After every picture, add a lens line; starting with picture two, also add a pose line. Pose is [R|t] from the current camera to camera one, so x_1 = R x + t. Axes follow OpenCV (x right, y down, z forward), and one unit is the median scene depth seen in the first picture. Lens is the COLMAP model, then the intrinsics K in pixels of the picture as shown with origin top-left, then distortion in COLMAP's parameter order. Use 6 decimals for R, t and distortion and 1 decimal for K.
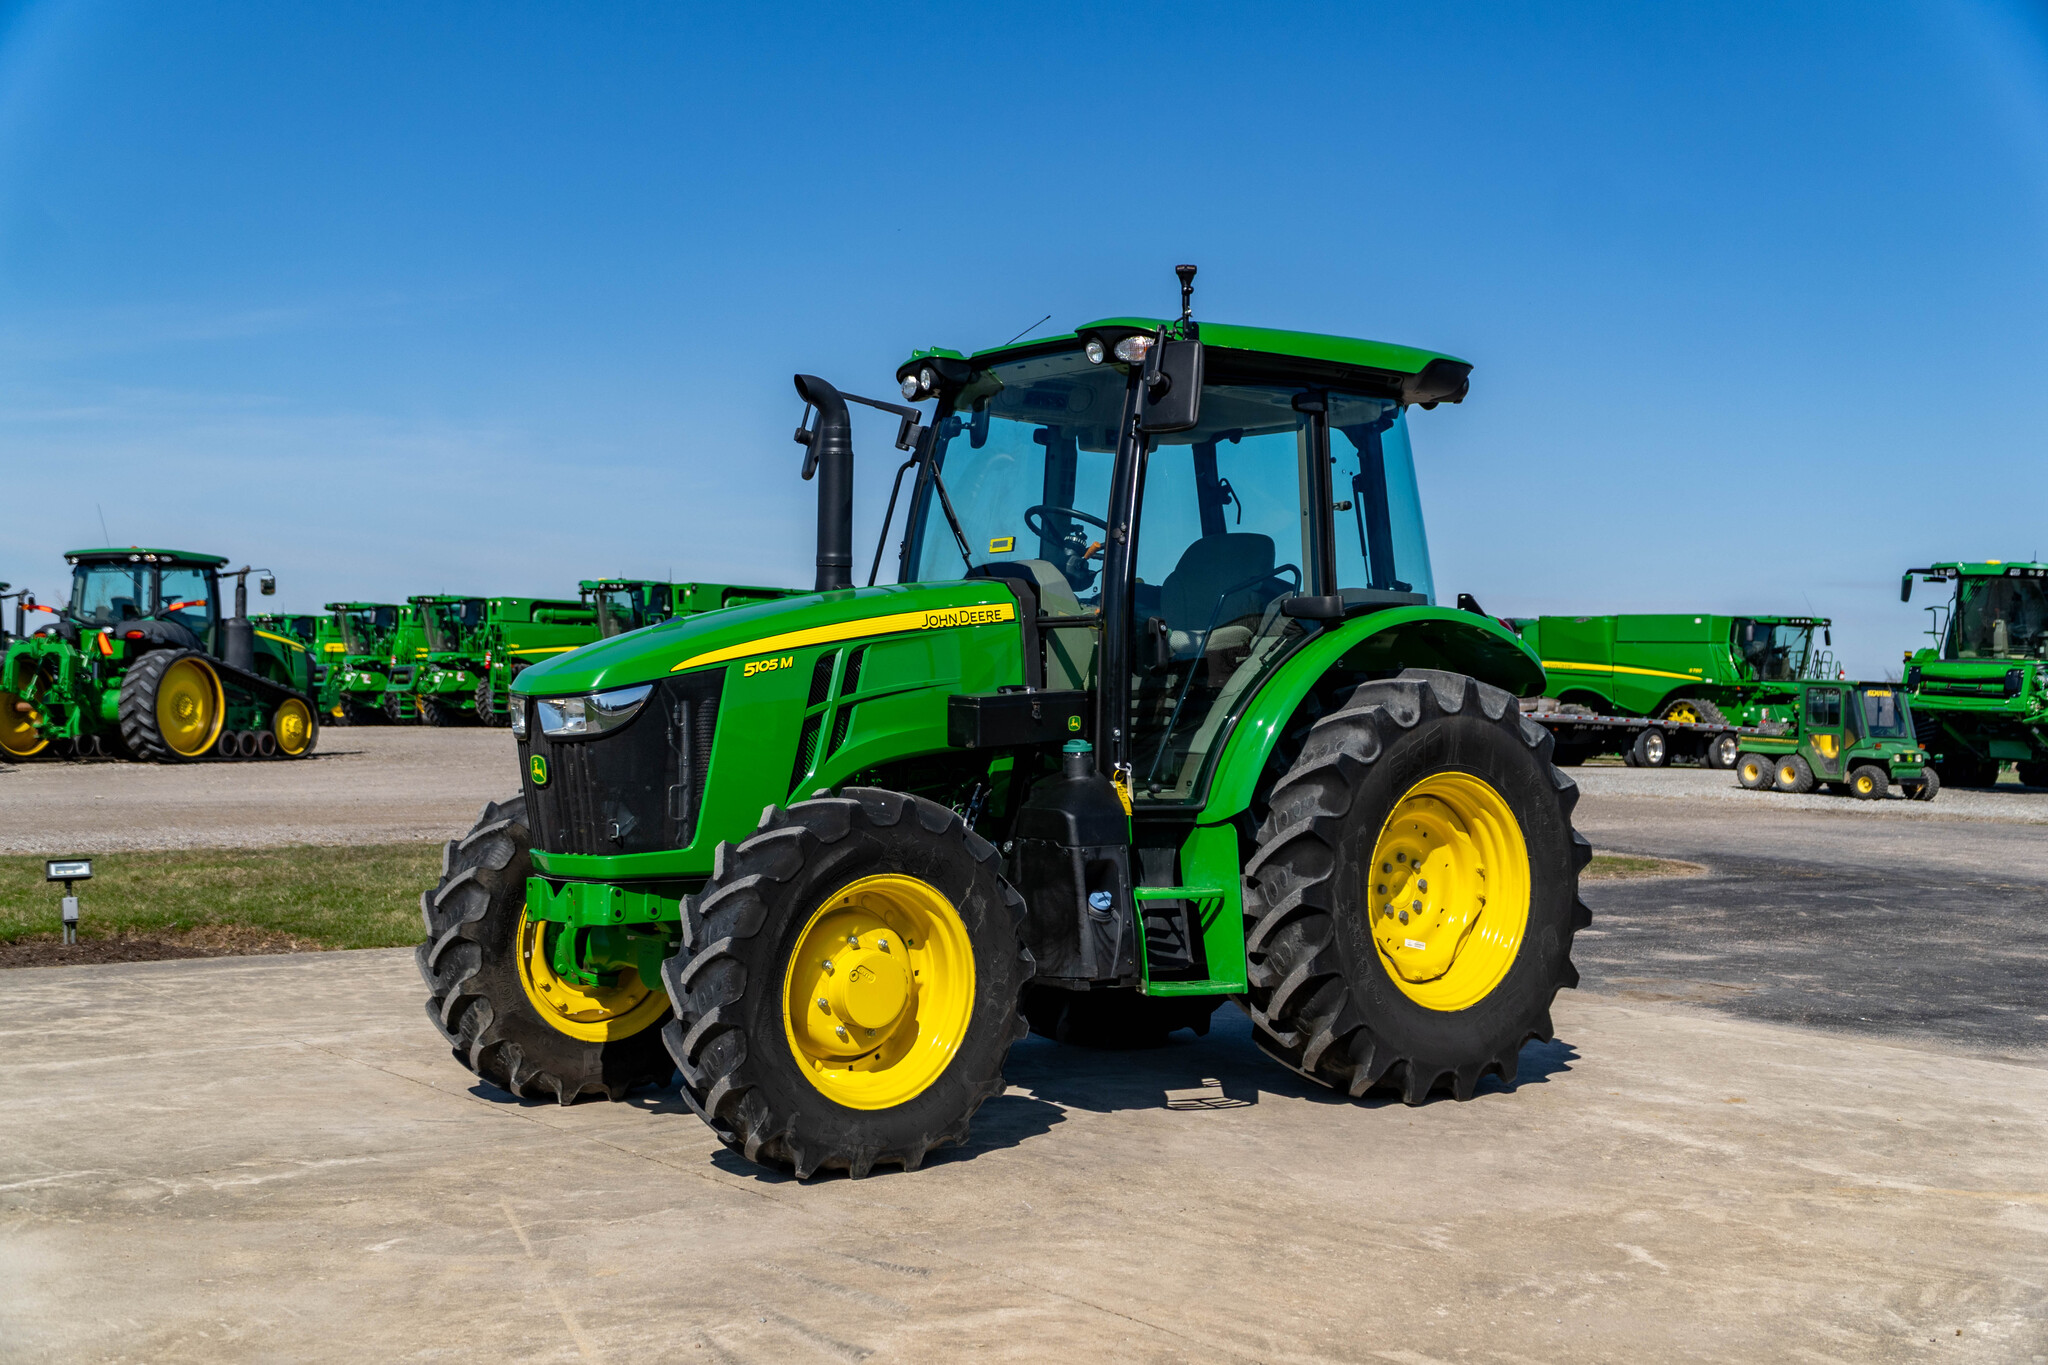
lens RADIAL K [[2427.0, 0, 1025.9], [0, 2427.0, 679.0], [0, 0, 1]] dist [0.034069, 0.000000]
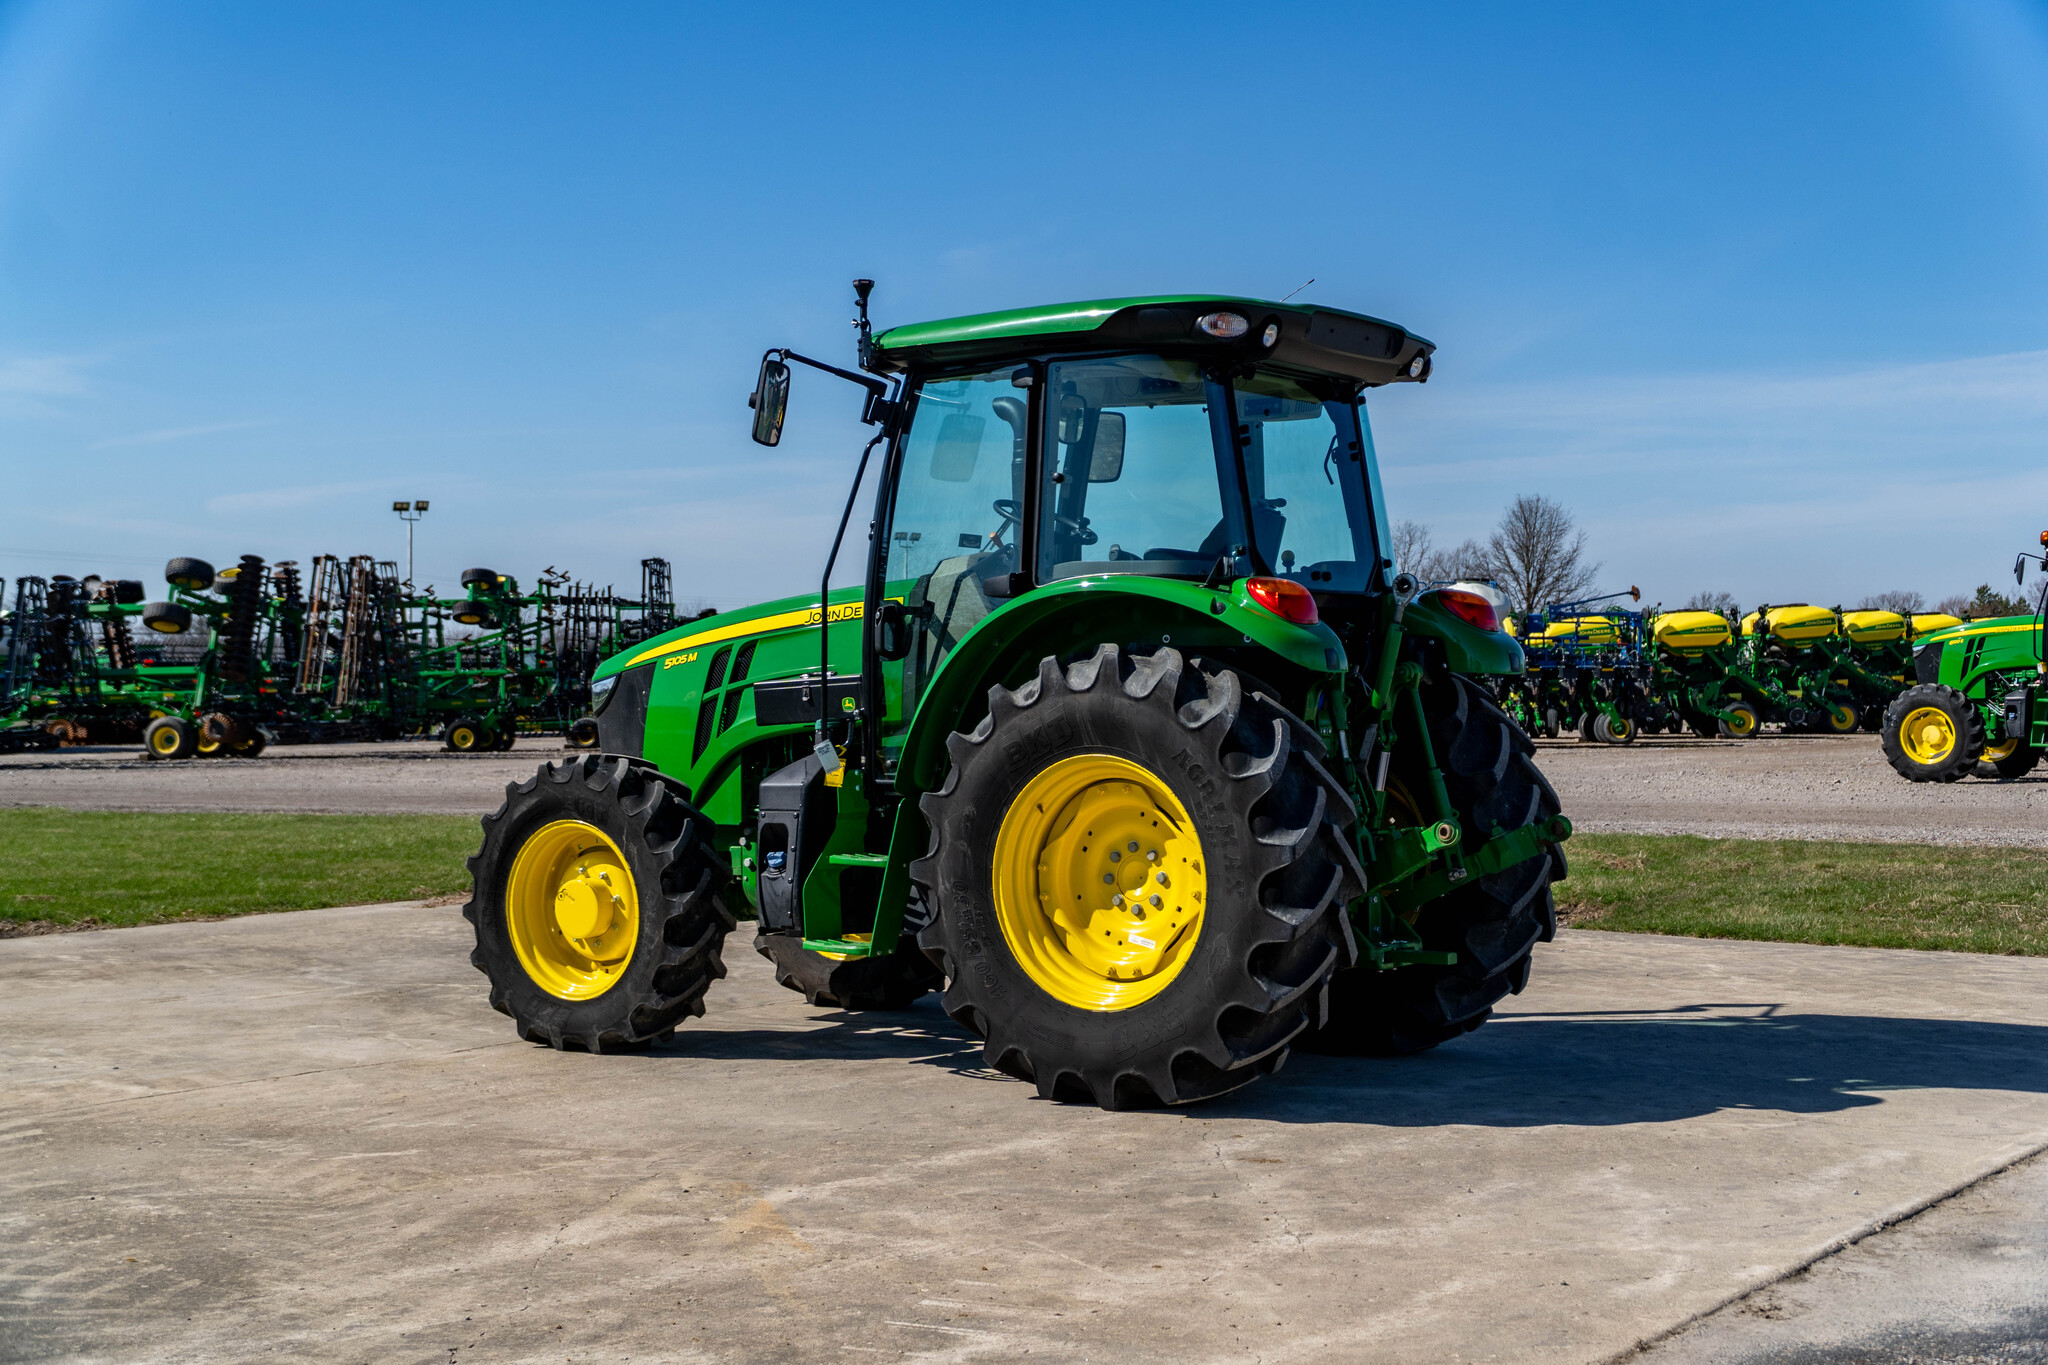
lens RADIAL K [[2734.8, 0, 1024.4], [0, 2734.8, 678.5], [0, 0, 1]] dist [0.057807, 0.000000]
pose [[0.282380, -0.014684, -0.959190, 1.177758], [0.016198, 0.999813, -0.010537, 0.019934], [0.959166, -0.012562, 0.282565, 0.680233]]
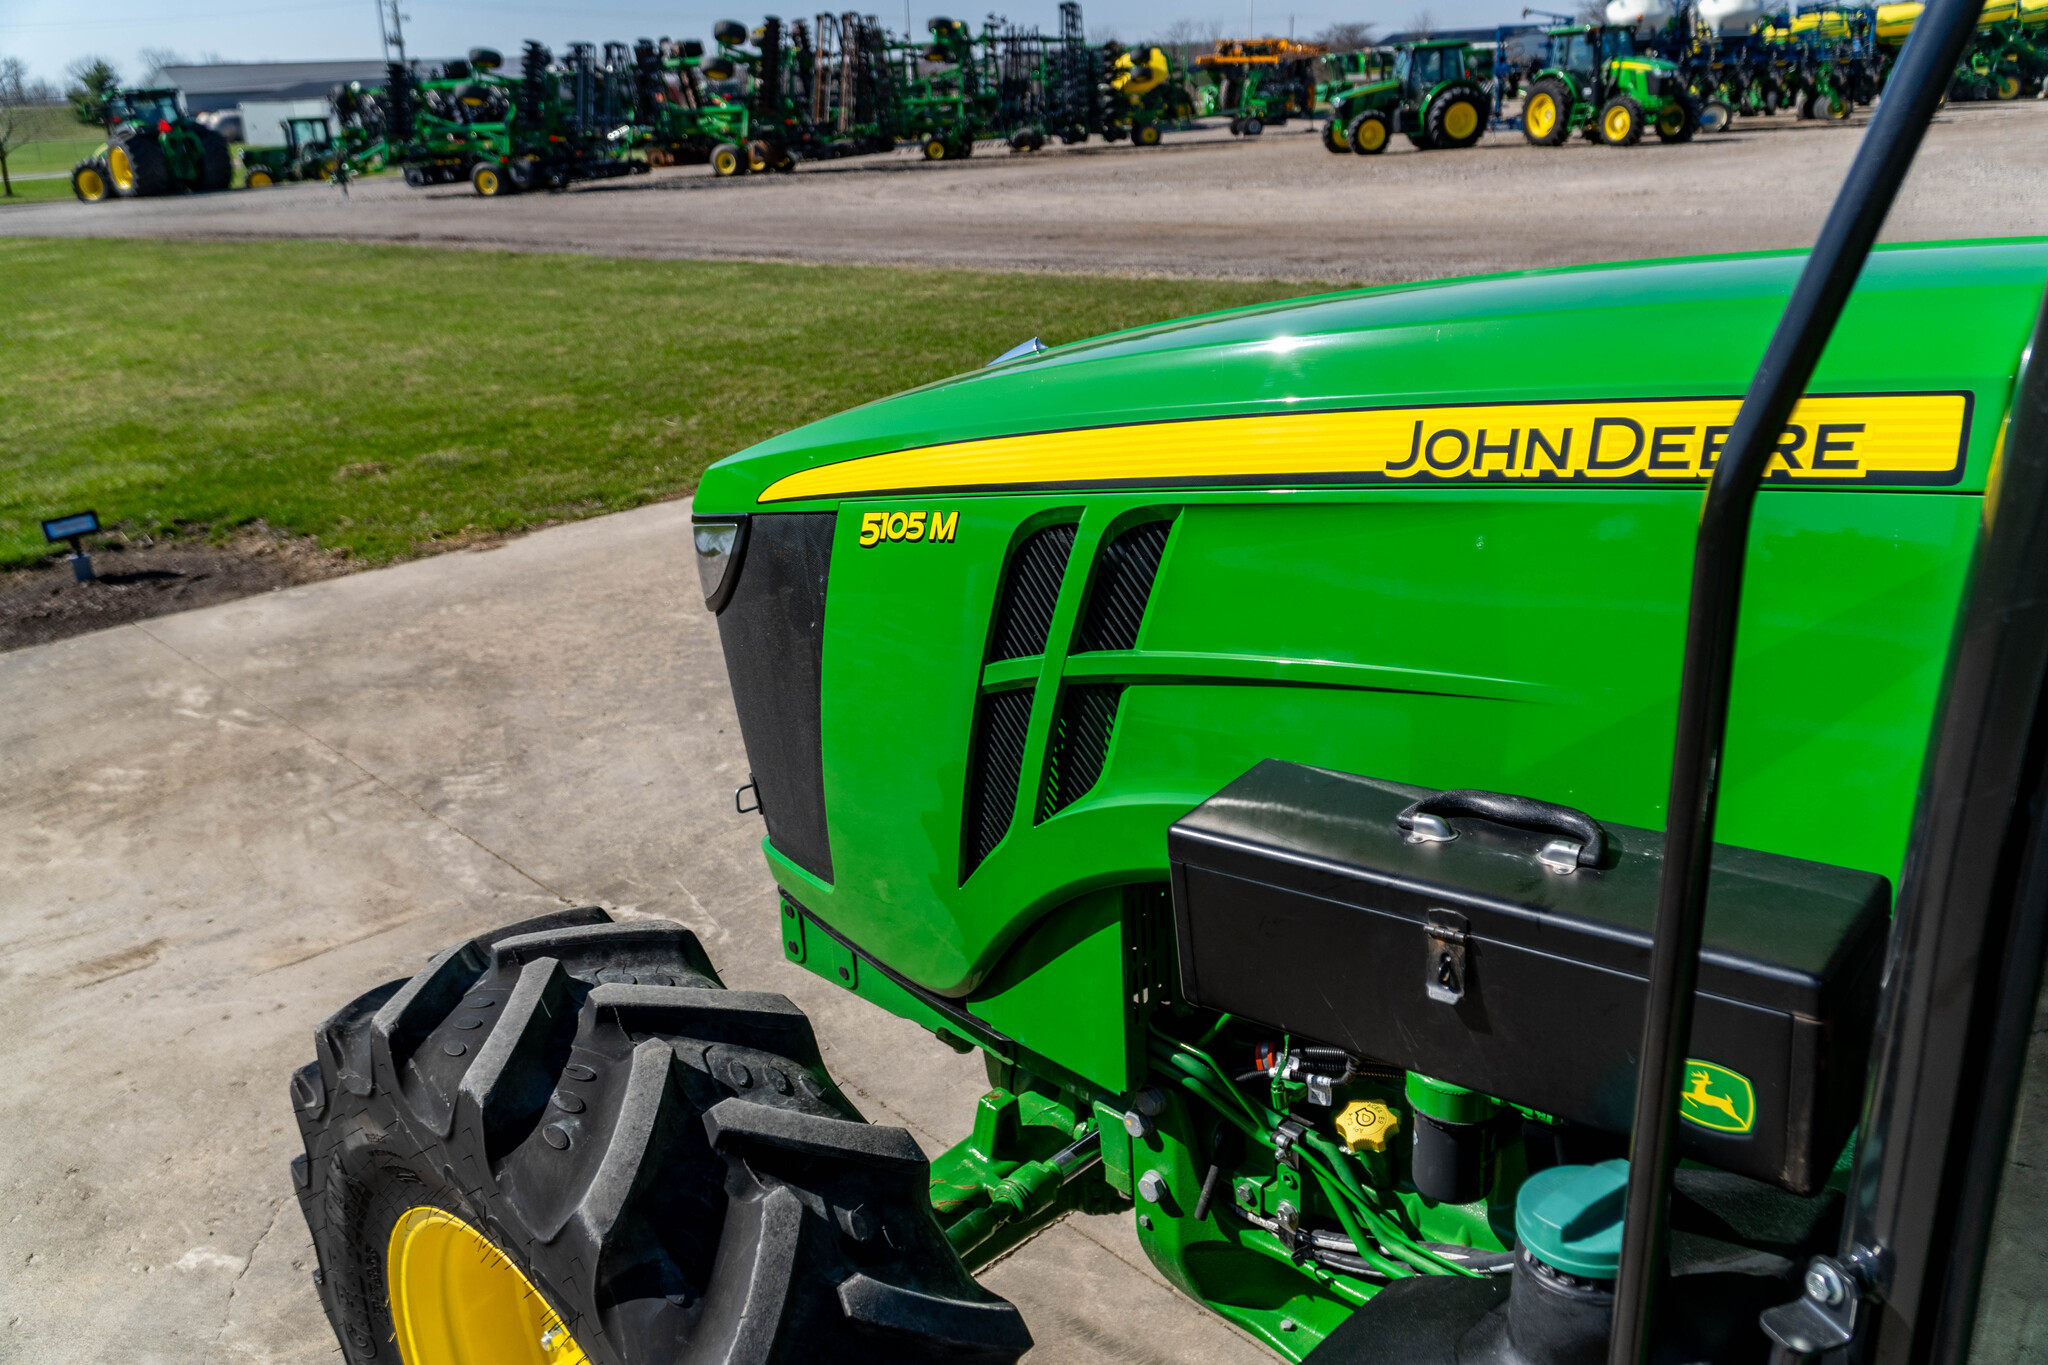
lens RADIAL K [[1632.0, 0, 1015.9], [0, 1632.0, 673.1], [0, 0, 1]] dist [-0.005076, 0.003655]
pose [[0.112524, 0.321199, -0.940303, 0.119630], [0.056350, 0.942727, 0.328771, -0.057440], [0.992050, -0.089981, 0.087980, 0.881302]]
